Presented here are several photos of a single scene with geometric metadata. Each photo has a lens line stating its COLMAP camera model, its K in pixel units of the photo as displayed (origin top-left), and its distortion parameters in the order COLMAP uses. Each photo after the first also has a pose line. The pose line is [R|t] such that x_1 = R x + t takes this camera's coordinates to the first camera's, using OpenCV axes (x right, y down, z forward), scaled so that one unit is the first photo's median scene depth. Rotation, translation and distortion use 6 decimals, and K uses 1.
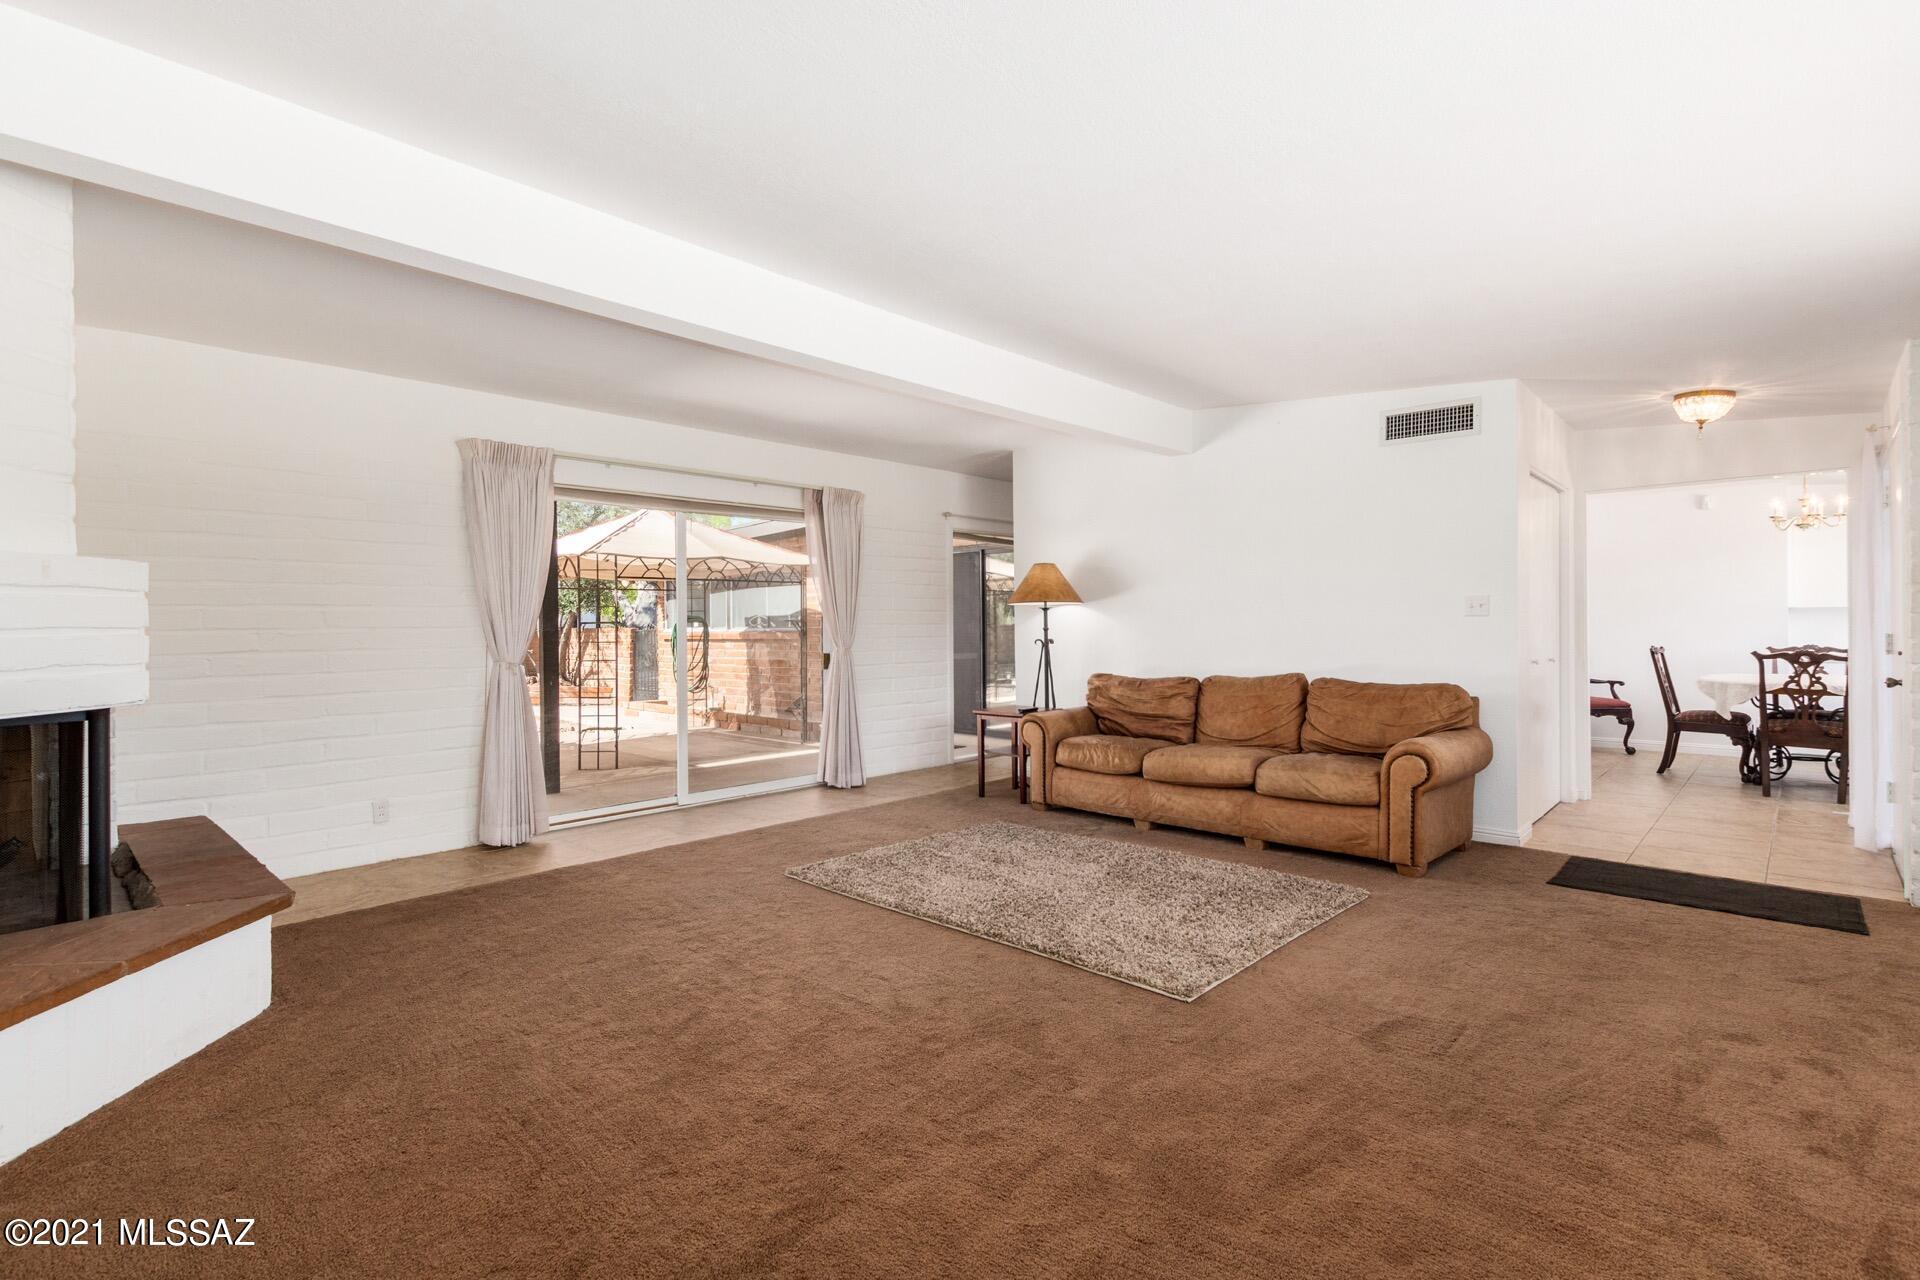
lens RADIAL K [[871.9, 0, 956.5], [0, 871.9, 632.6], [0, 0, 1]] dist [-0.000479, -0.000693]
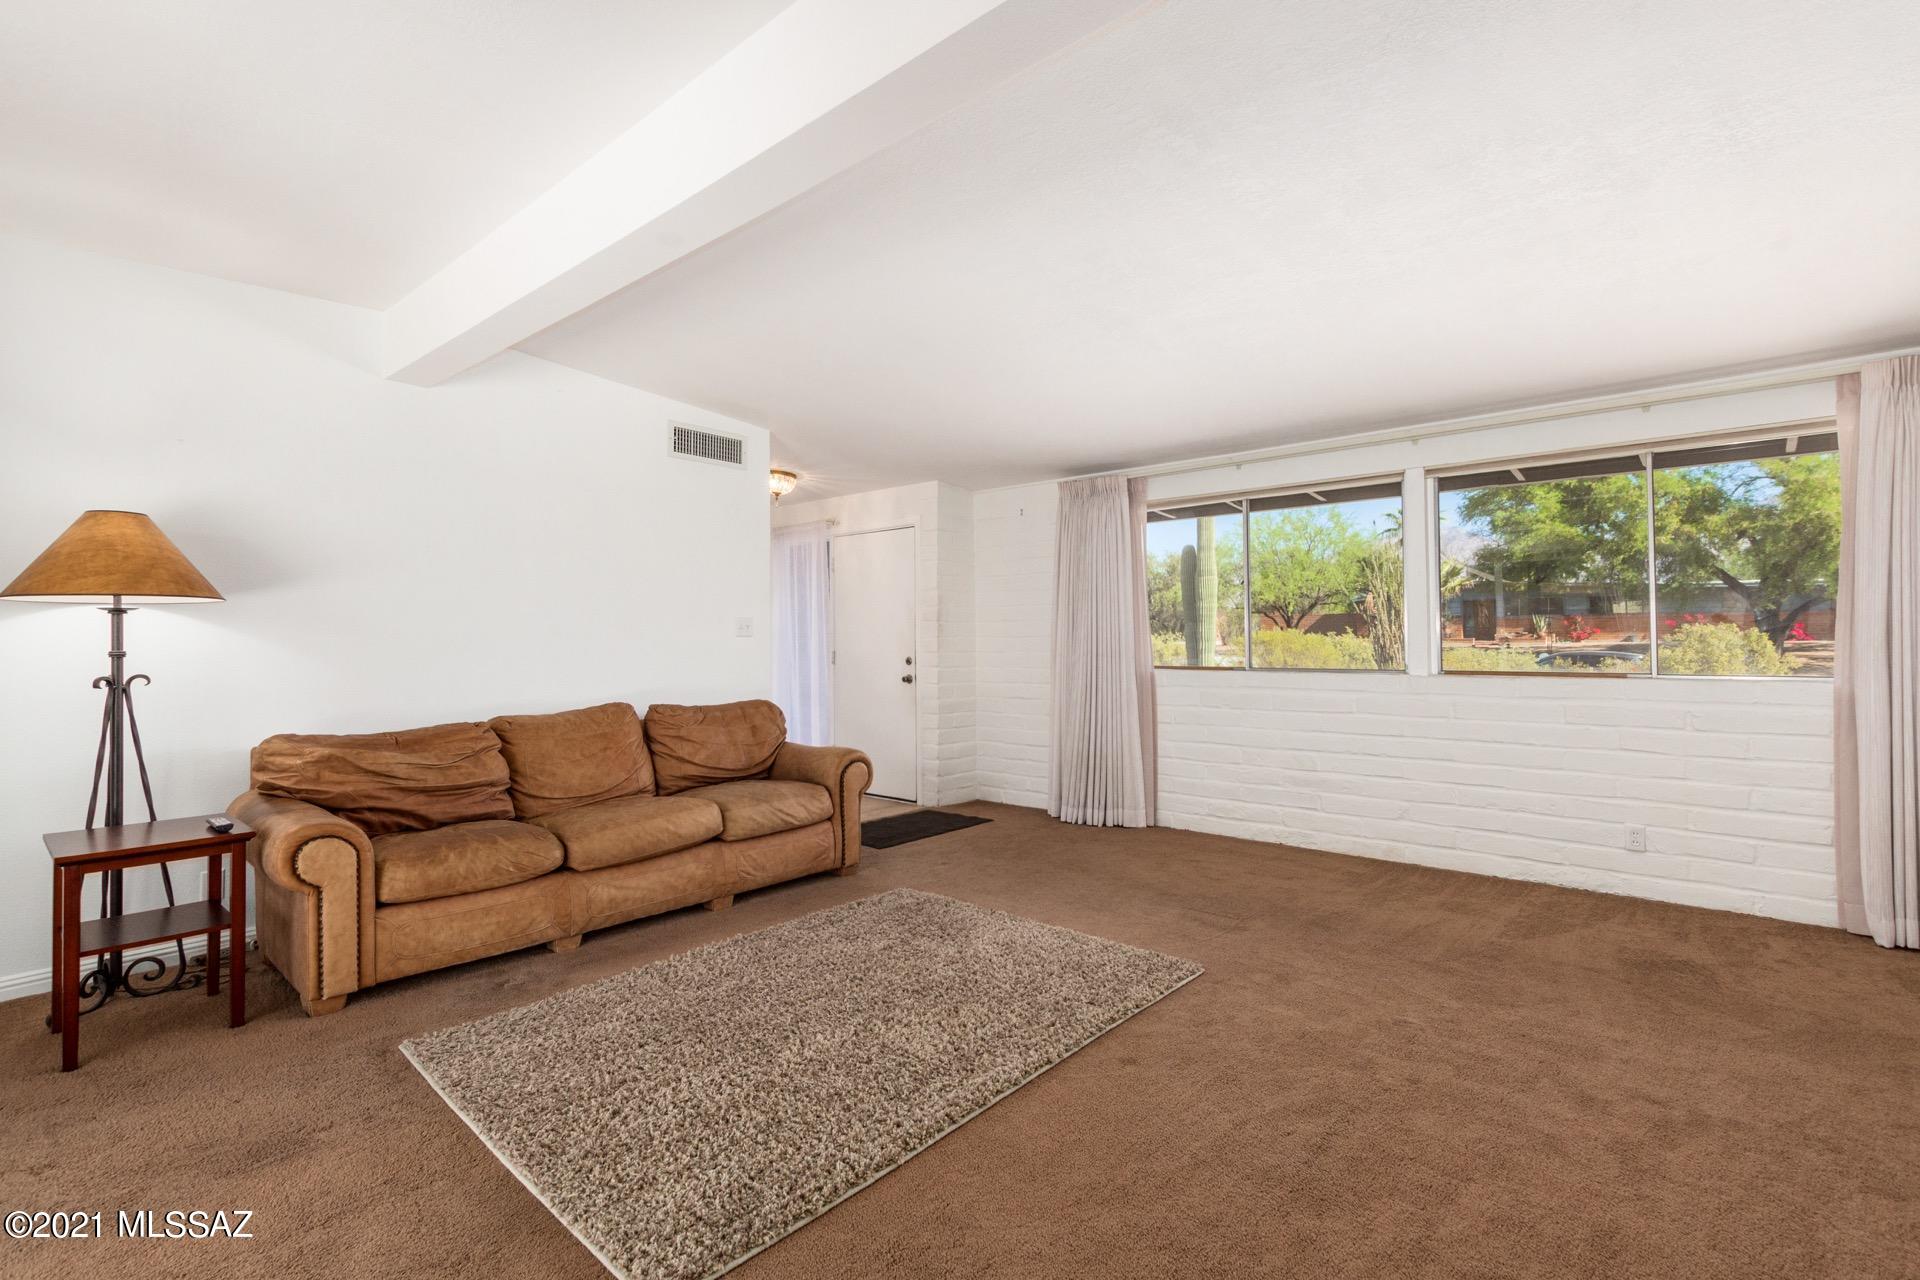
lens RADIAL K [[871.9, 0, 961.8], [0, 871.9, 638.3], [0, 0, 1]] dist [-0.000479, -0.000693]
pose [[-0.012867, 0.014189, 0.999817, -0.461598], [0.017795, 0.999744, -0.013959, 0.002386], [-0.999759, 0.017612, -0.013116, 0.708088]]
